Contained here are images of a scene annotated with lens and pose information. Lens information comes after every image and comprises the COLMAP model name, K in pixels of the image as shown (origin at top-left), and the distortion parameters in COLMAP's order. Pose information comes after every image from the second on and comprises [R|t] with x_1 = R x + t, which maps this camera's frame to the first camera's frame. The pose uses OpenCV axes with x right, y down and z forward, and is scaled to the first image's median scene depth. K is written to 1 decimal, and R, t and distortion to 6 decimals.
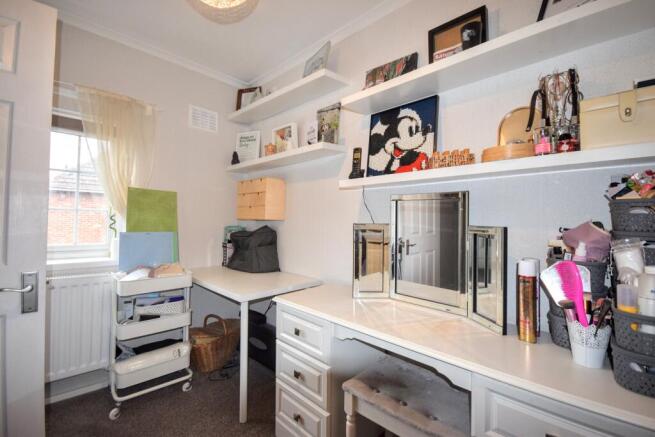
lens RADIAL K [[291.0, 0, 328.4], [0, 291.0, 216.4], [0, 0, 1]] dist [0.002630, 0.000253]
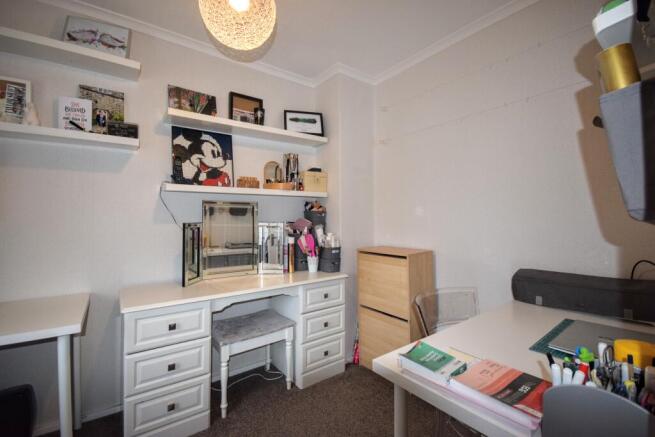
lens RADIAL K [[291.0, 0, 328.3], [0, 291.0, 217.6], [0, 0, 1]] dist [0.002630, 0.000253]
pose [[0.146300, -0.015409, 0.989120, -0.976327], [-0.010379, 0.999800, 0.017111, -0.023489], [-0.989186, -0.012769, 0.146111, 0.263658]]
